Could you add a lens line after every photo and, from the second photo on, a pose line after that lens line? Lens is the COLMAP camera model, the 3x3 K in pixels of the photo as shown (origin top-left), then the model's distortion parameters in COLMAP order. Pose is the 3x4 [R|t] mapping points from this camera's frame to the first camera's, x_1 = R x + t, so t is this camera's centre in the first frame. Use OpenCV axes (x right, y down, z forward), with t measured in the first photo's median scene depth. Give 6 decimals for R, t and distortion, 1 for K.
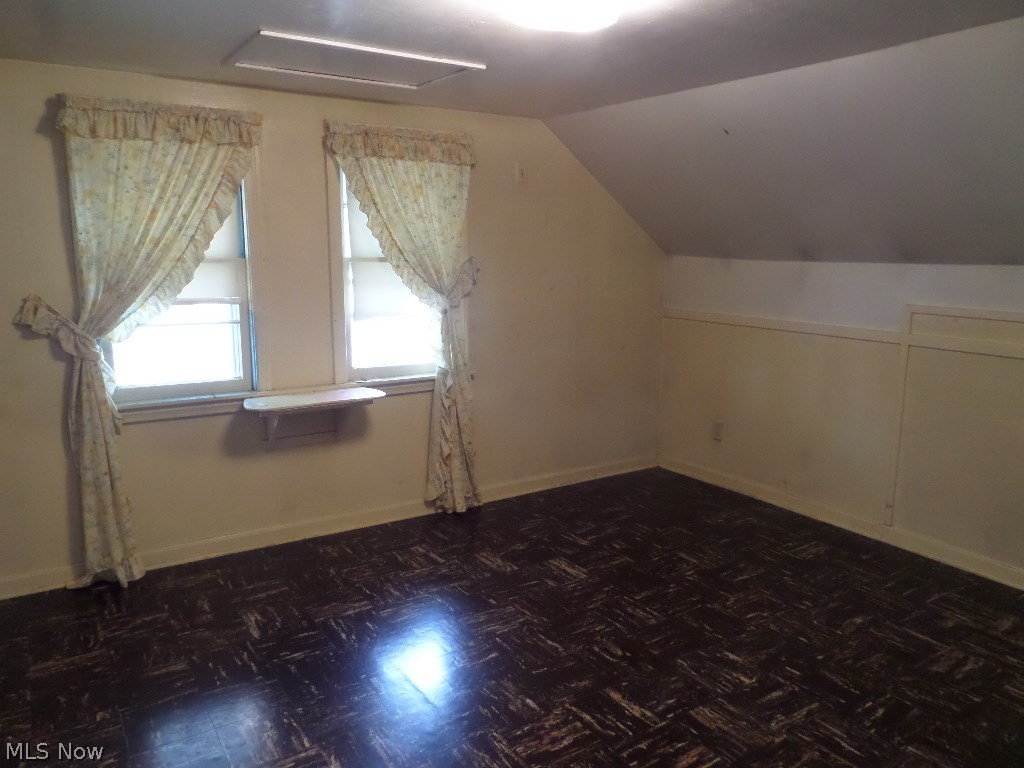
lens RADIAL K [[757.1, 0, 507.5], [0, 757.1, 381.0], [0, 0, 1]] dist [0.001007, -0.027742]
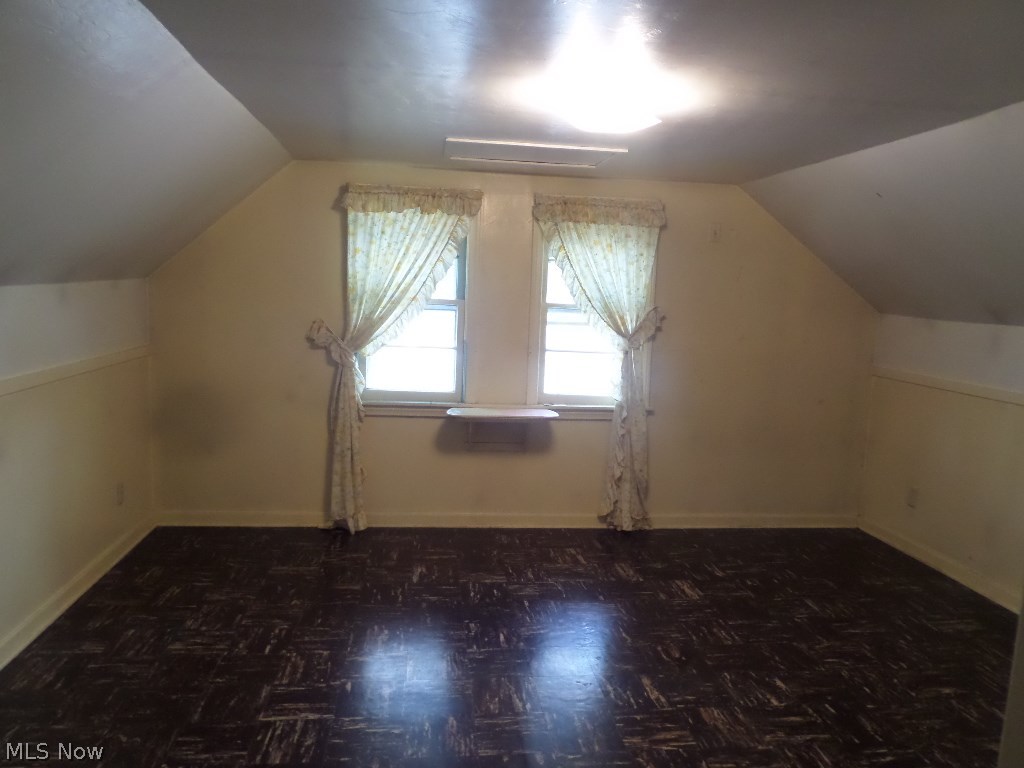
lens RADIAL K [[757.1, 0, 507.5], [0, 757.1, 381.0], [0, 0, 1]] dist [0.001007, -0.027742]
pose [[0.893662, 0.080902, -0.441389, 0.321025], [-0.110160, 0.993067, -0.041017, 0.022296], [0.435010, 0.085278, 0.896378, -0.128535]]
